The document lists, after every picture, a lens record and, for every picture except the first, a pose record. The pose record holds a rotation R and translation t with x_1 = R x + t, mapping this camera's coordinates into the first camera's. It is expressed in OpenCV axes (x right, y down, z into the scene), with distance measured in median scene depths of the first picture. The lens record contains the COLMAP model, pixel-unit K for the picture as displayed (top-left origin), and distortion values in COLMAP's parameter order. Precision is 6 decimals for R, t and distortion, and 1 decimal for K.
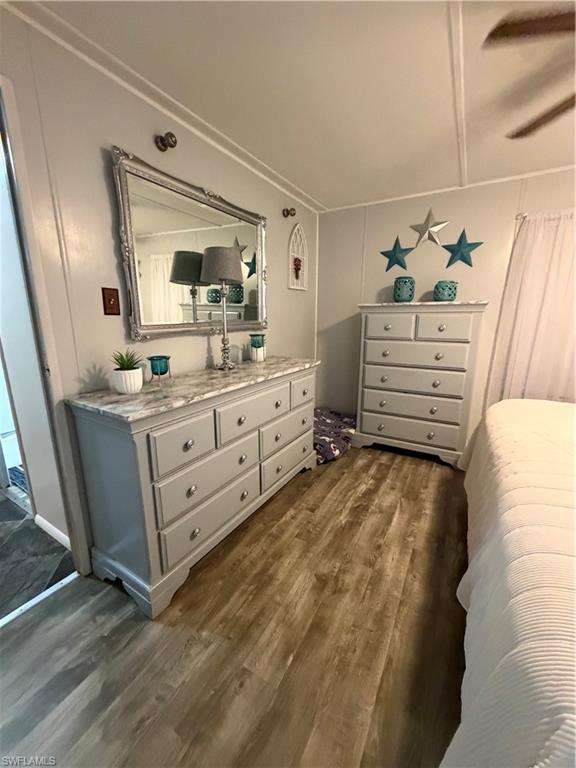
lens RADIAL K [[305.9, 0, 287.9], [0, 305.9, 381.4], [0, 0, 1]] dist [-0.000504, 0.000621]
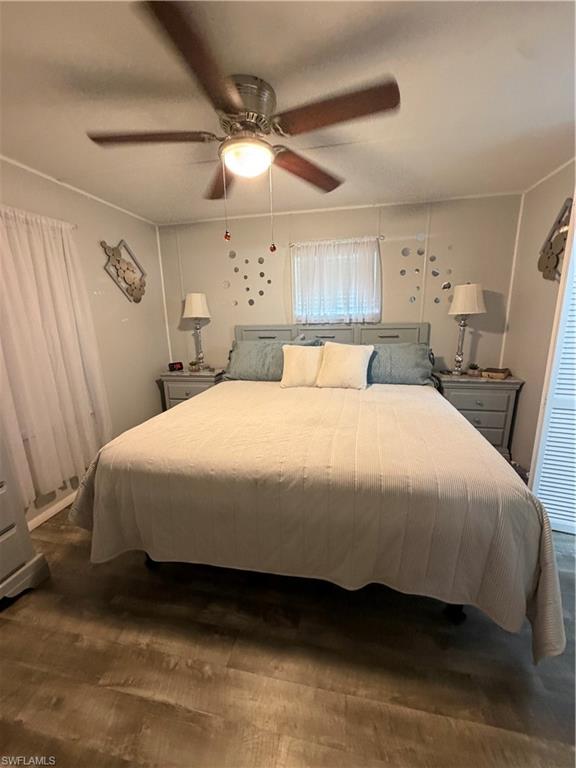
lens RADIAL K [[305.9, 0, 287.9], [0, 305.9, 381.4], [0, 0, 1]] dist [-0.000504, 0.000621]
pose [[-0.318626, -0.196442, 0.927302, -0.150329], [0.227993, 0.933686, 0.276134, -0.215672], [-0.920053, 0.299402, -0.252709, 0.742489]]
